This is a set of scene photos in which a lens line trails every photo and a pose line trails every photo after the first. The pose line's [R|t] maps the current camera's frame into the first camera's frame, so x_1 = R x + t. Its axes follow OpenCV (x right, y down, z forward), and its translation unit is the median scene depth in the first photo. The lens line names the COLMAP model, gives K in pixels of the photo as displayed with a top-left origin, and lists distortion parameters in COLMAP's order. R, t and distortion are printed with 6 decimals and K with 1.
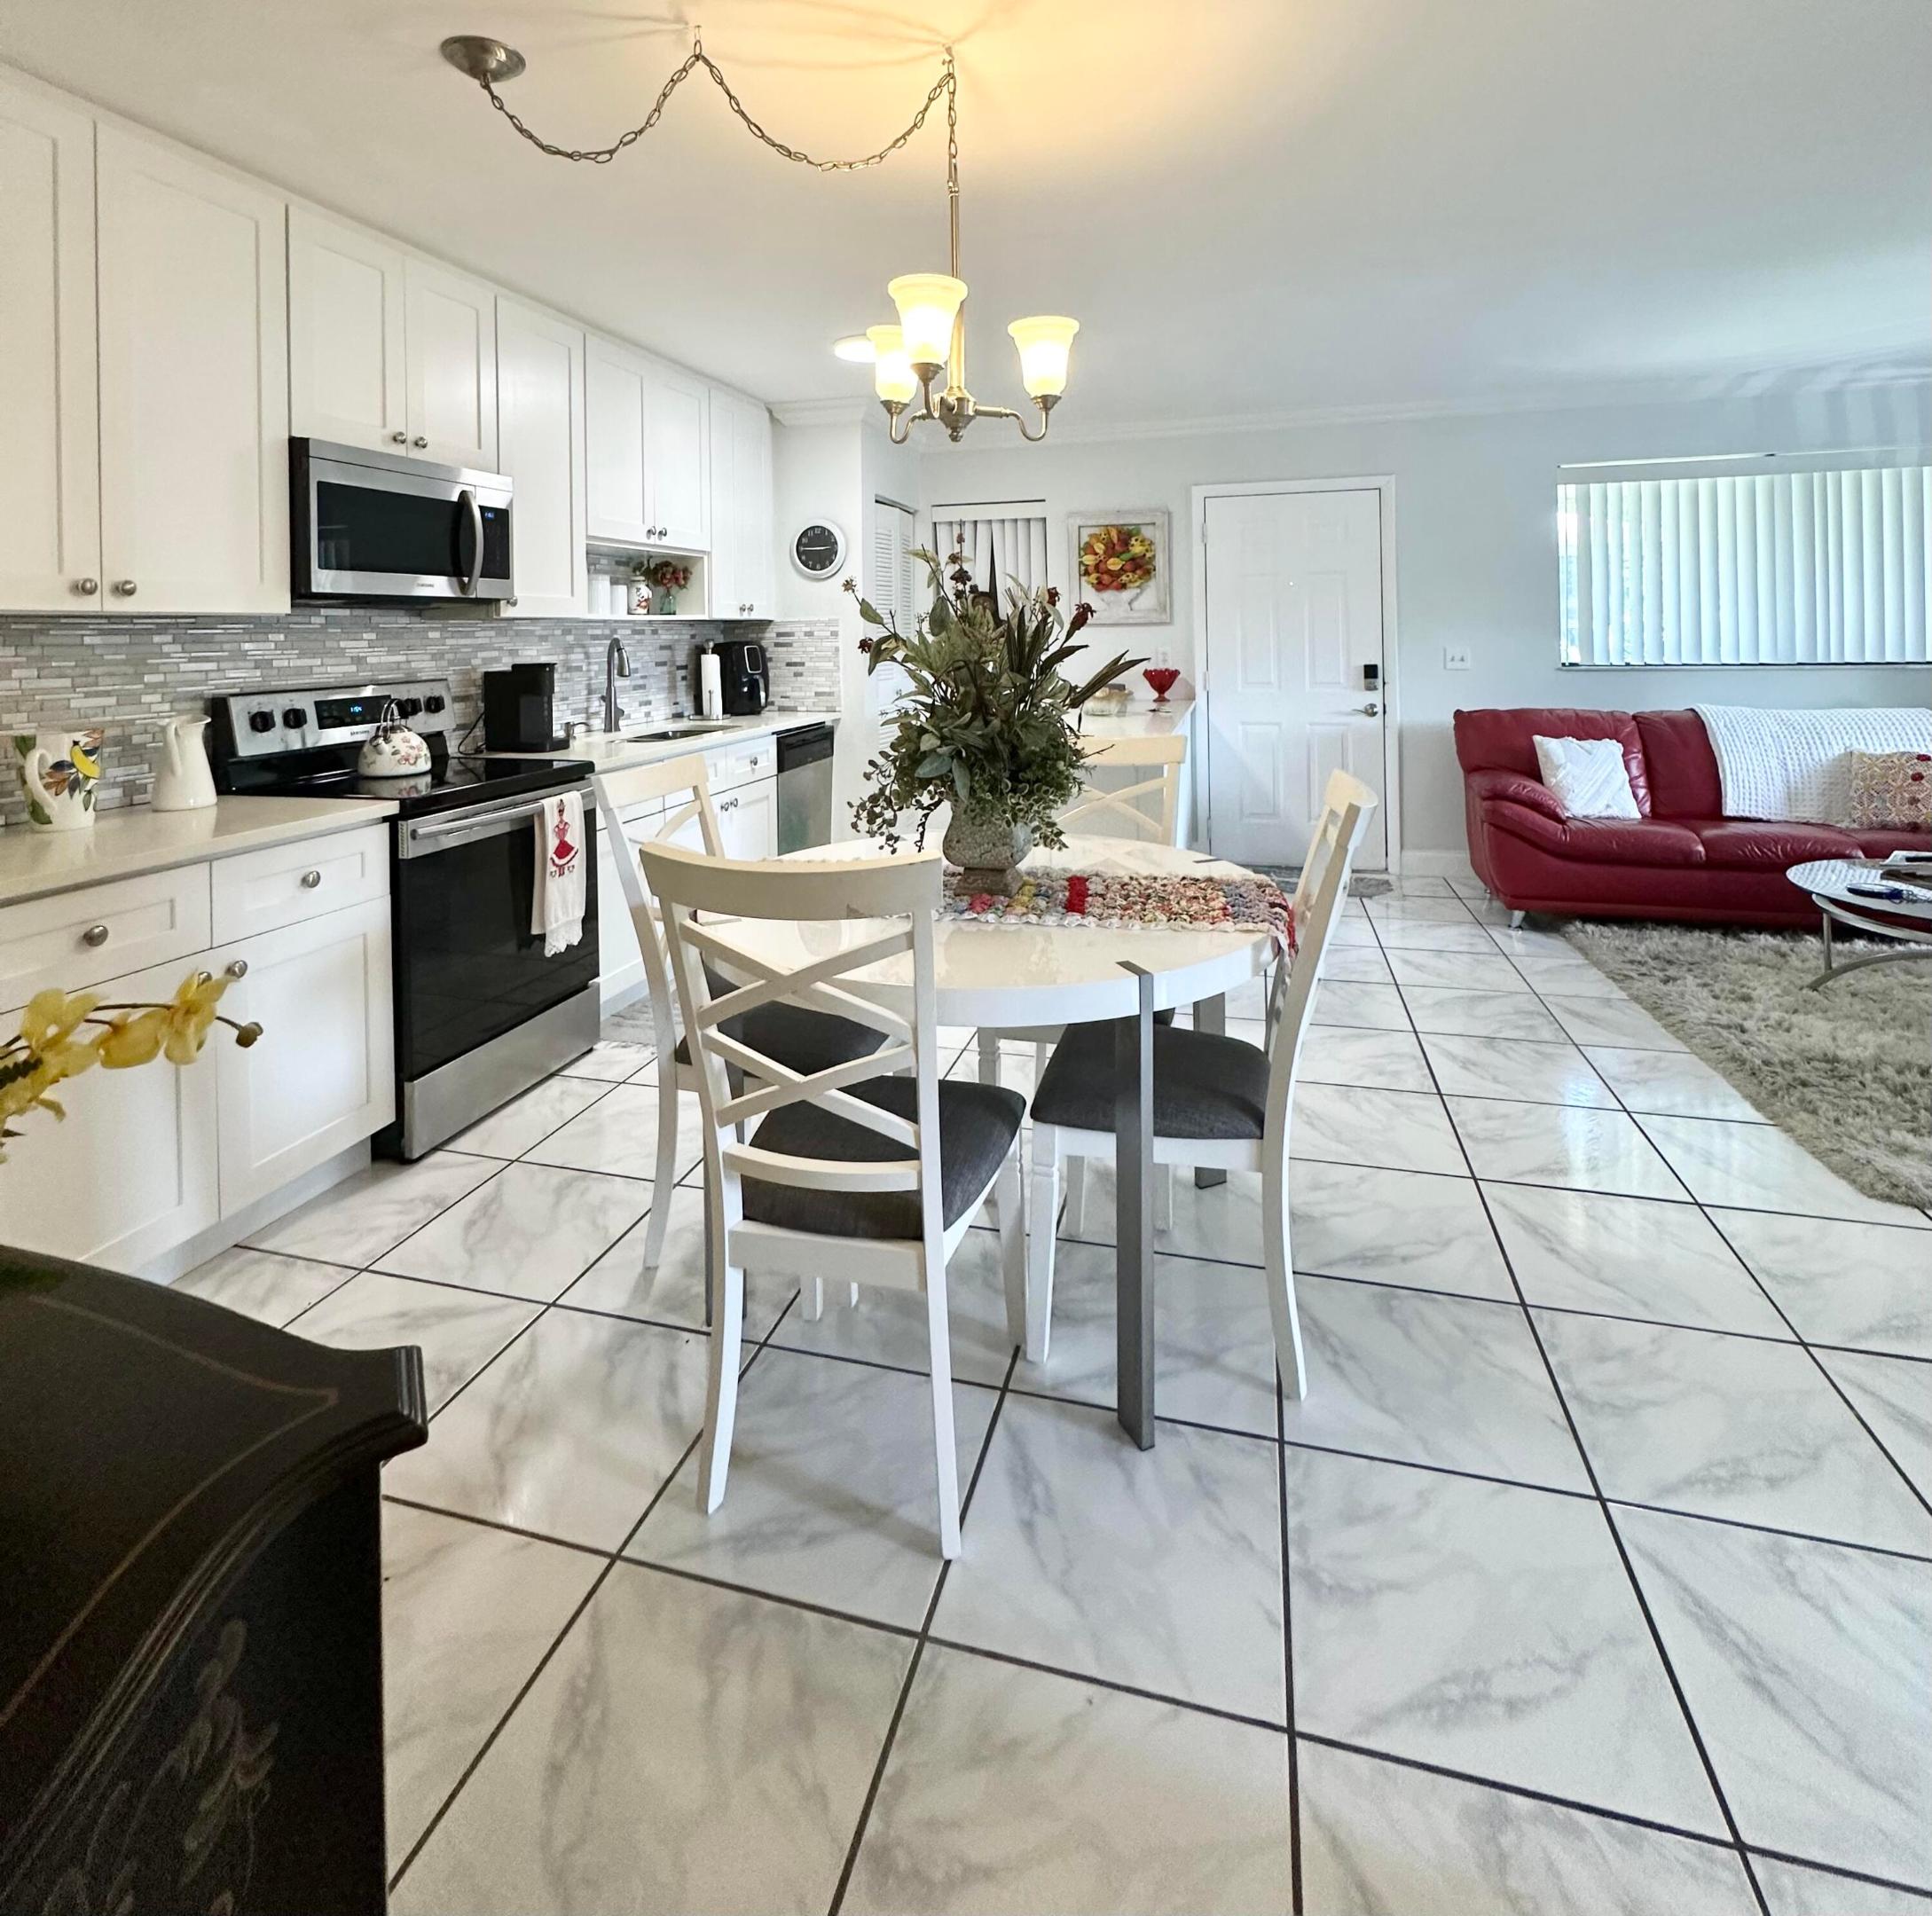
lens RADIAL K [[1024.8, 0, 968.7], [0, 1024.8, 629.7], [0, 0, 1]] dist [-0.003952, 0.001351]
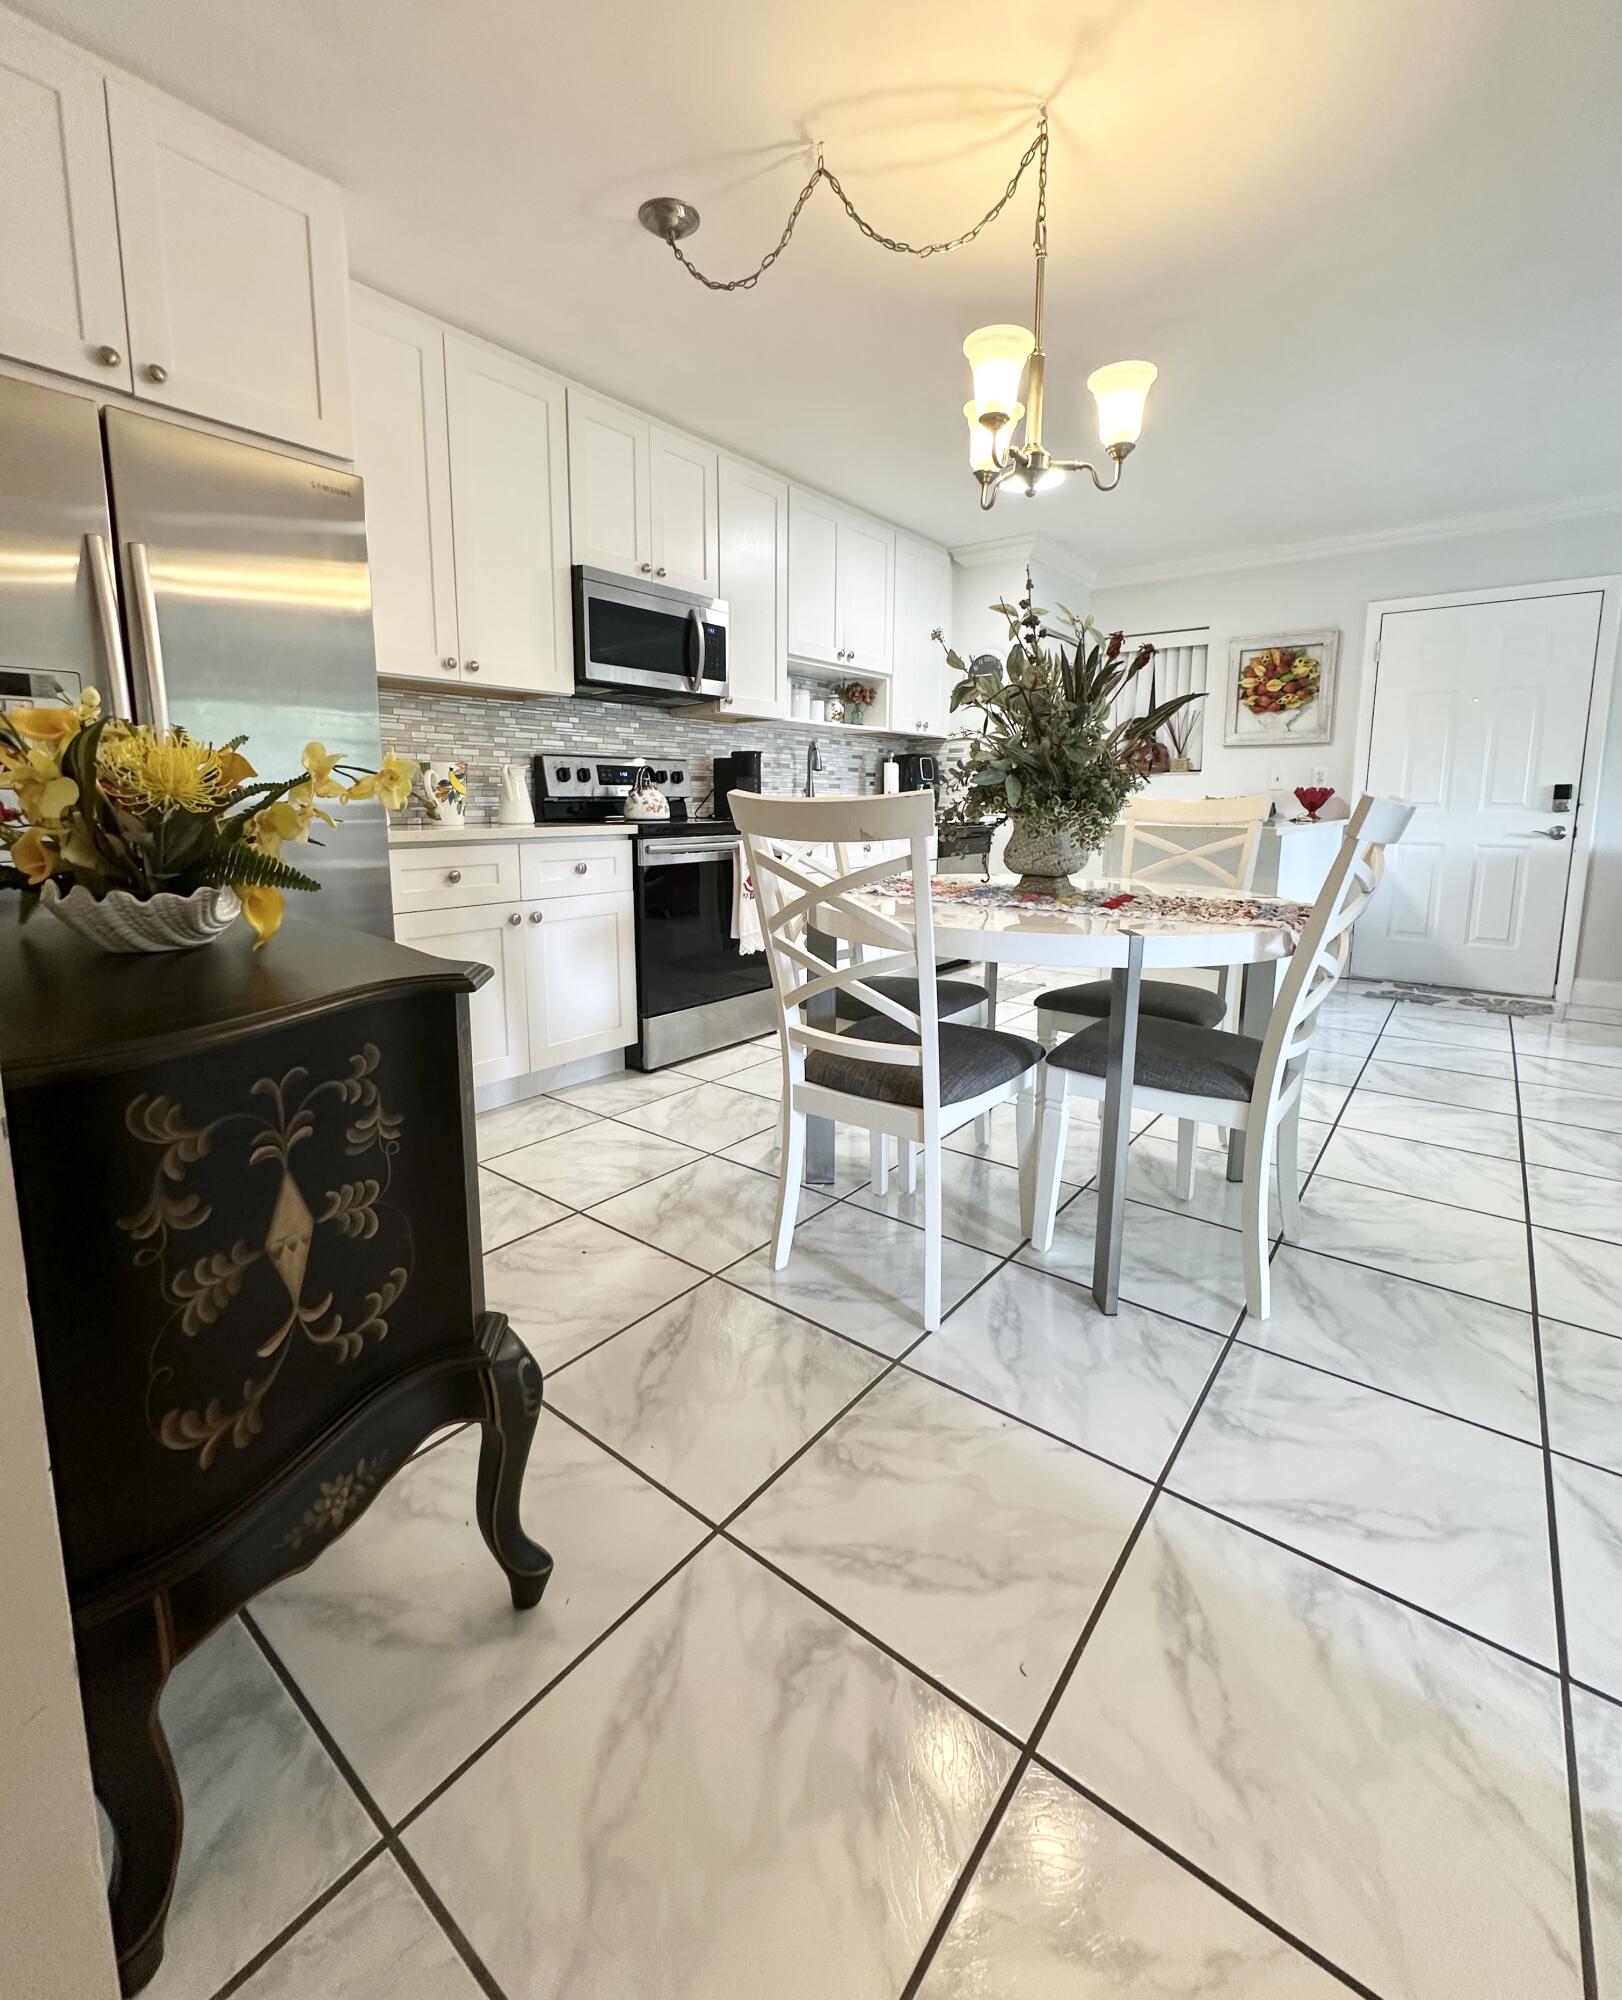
lens RADIAL K [[862.5, 0, 817.9], [0, 862.5, 918.8], [0, 0, 1]] dist [-0.004917, -0.000474]
pose [[0.924901, 0.072381, -0.373255, 0.086126], [-0.018717, 0.989190, 0.145442, 0.078140], [0.379747, -0.127534, 0.916257, -0.010818]]
